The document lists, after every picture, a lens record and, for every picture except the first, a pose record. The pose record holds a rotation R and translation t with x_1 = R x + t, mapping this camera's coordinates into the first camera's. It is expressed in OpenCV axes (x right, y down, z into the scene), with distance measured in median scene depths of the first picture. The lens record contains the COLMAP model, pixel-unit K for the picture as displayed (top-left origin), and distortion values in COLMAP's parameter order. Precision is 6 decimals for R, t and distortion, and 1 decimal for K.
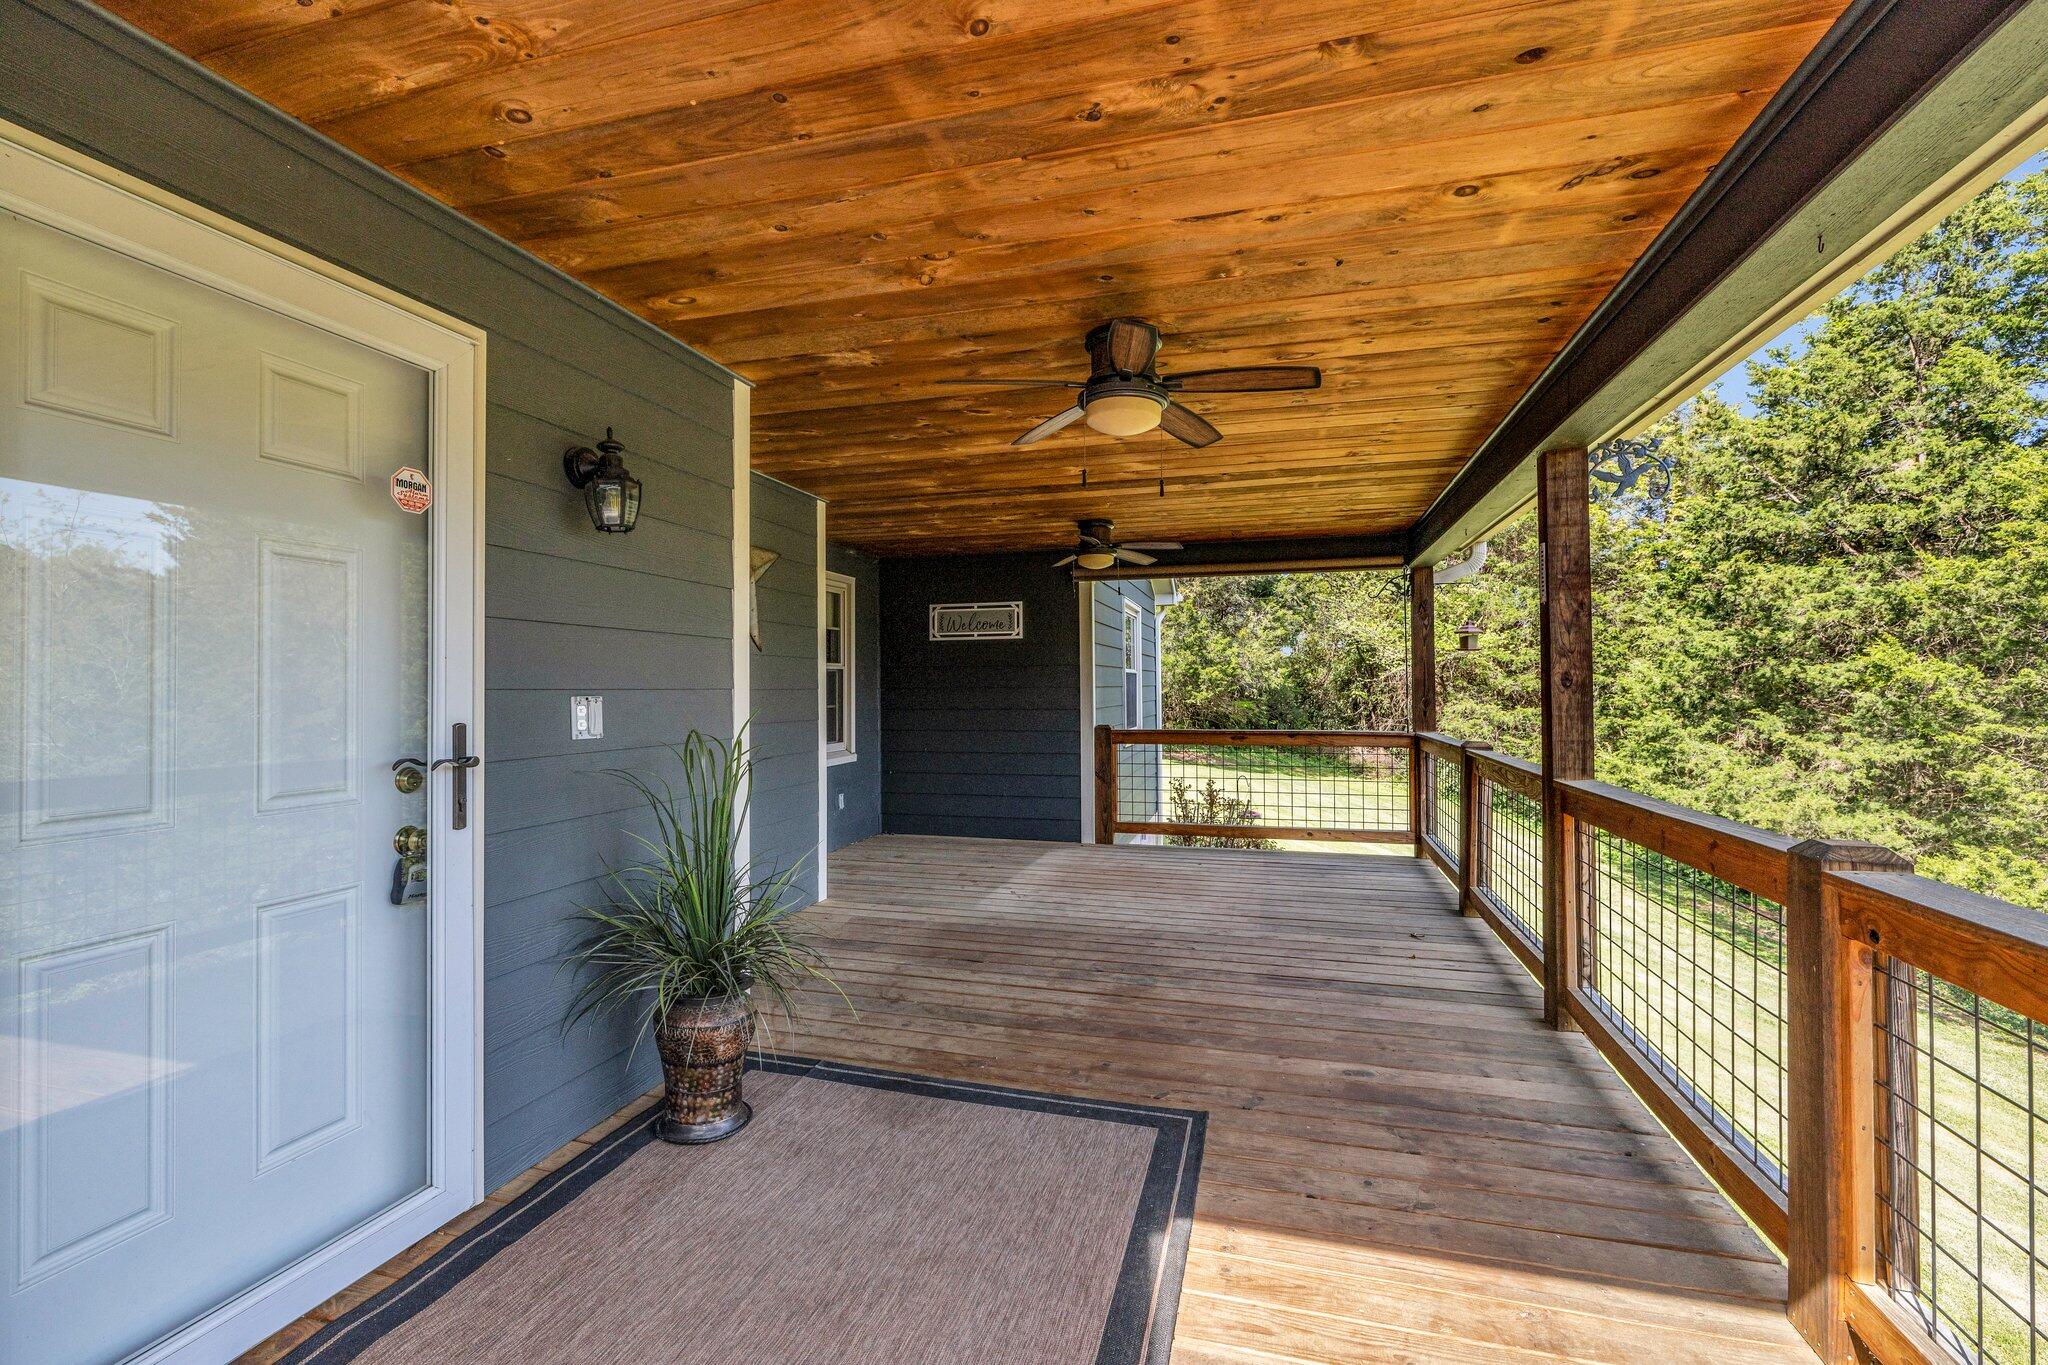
lens RADIAL K [[945.7, 0, 1024.0], [0, 945.7, 682.5], [0, 0, 1]] dist [-0.001426, -0.000220]
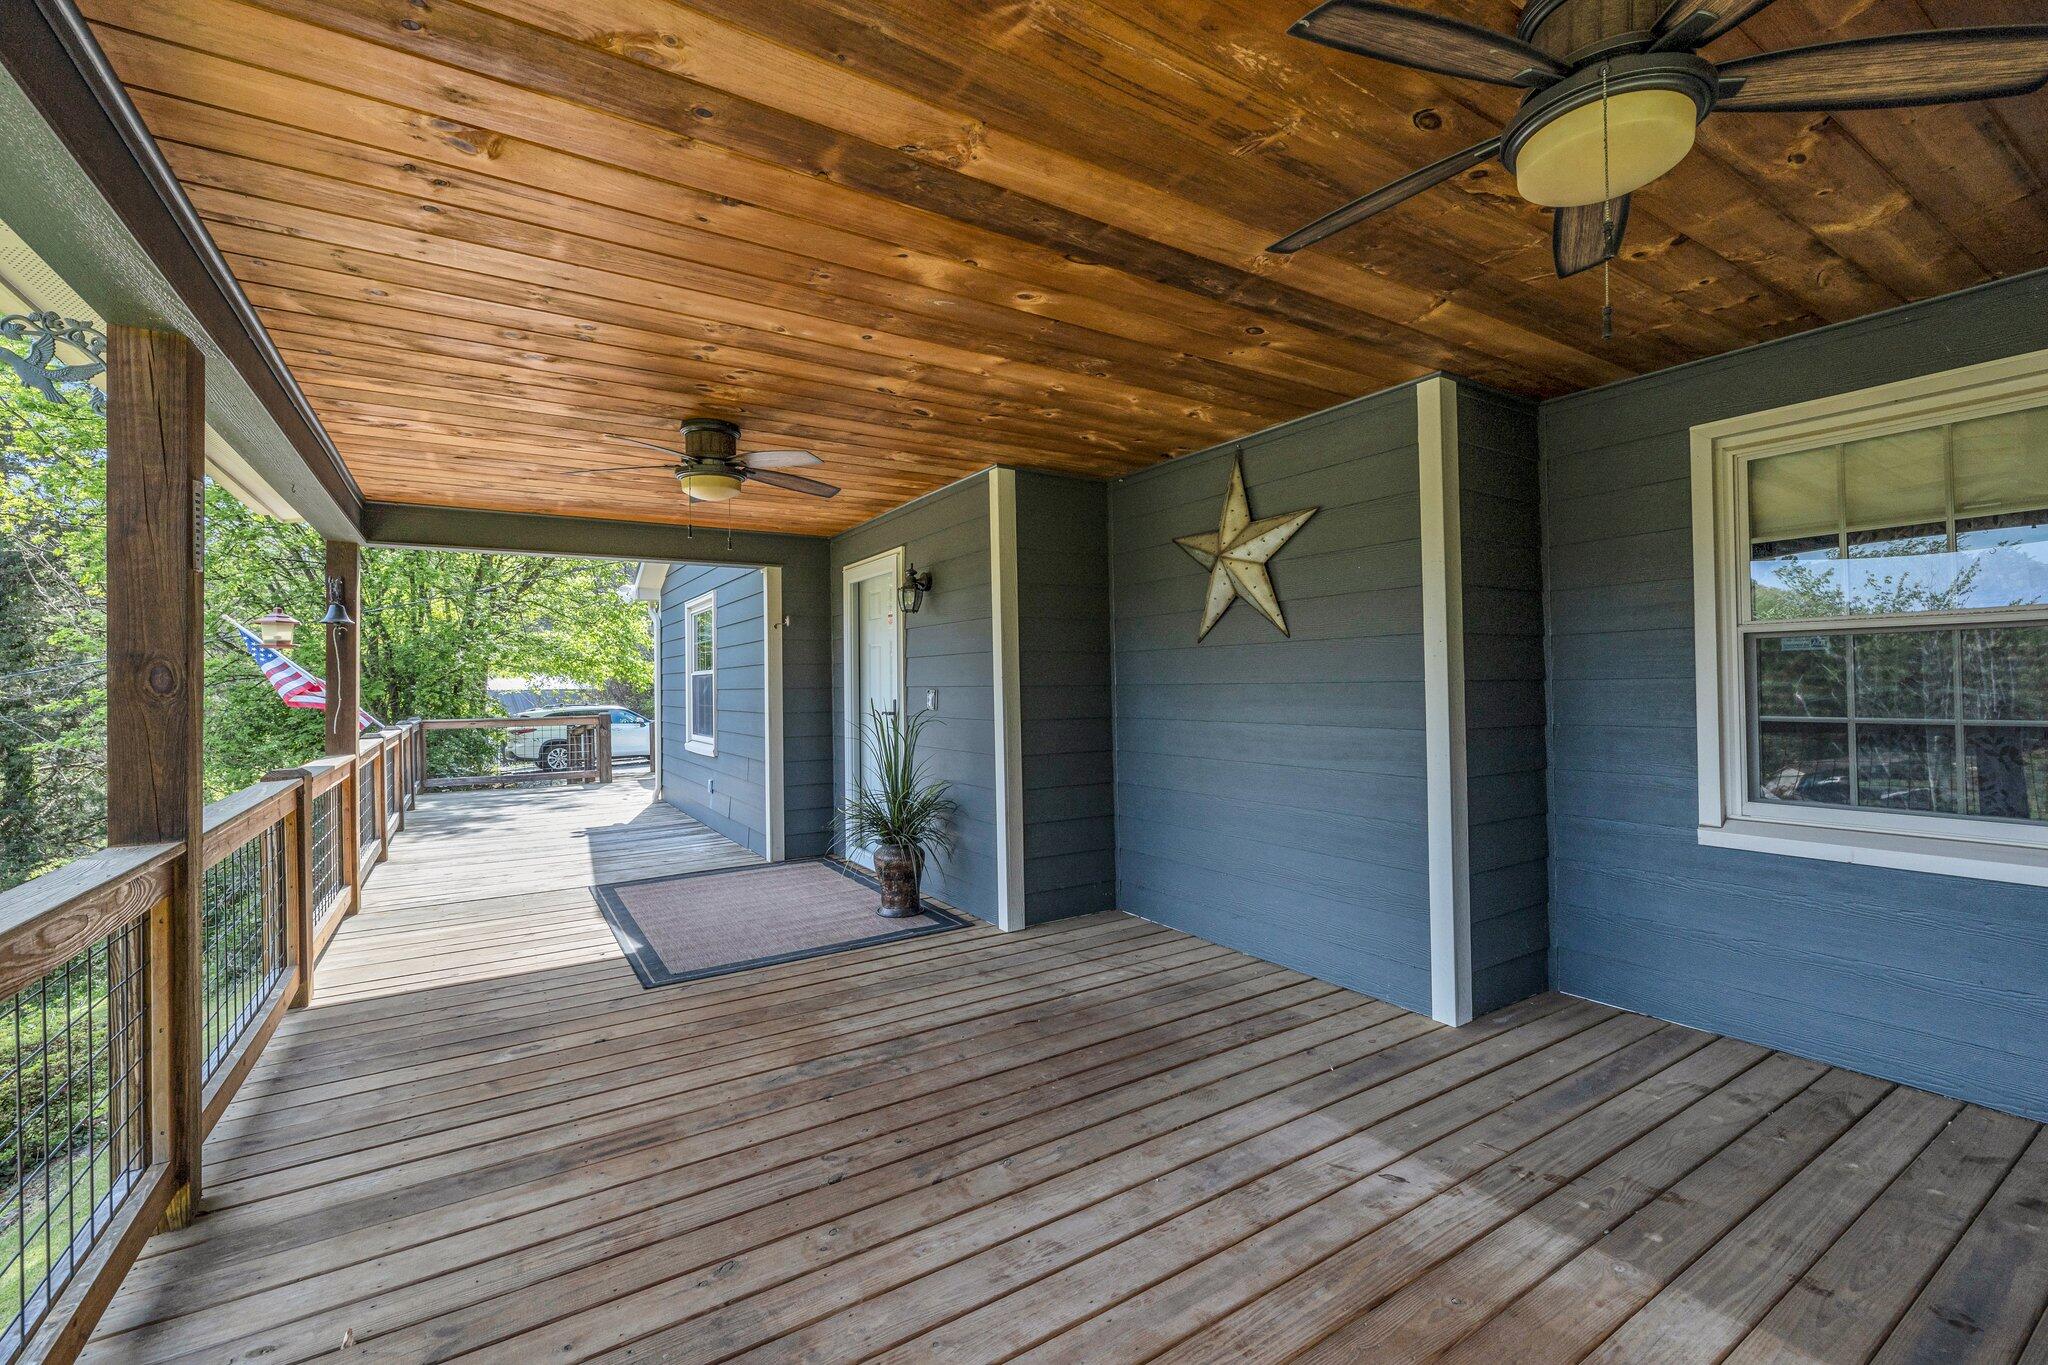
lens RADIAL K [[863.1, 0, 1020.7], [0, 863.1, 683.0], [0, 0, 1]] dist [-0.002721, -0.000486]
pose [[-0.682423, 0.011375, -0.730869, 0.546561], [0.021469, 0.999759, -0.004486, 0.007304], [0.730642, -0.018753, -0.682503, 1.676666]]
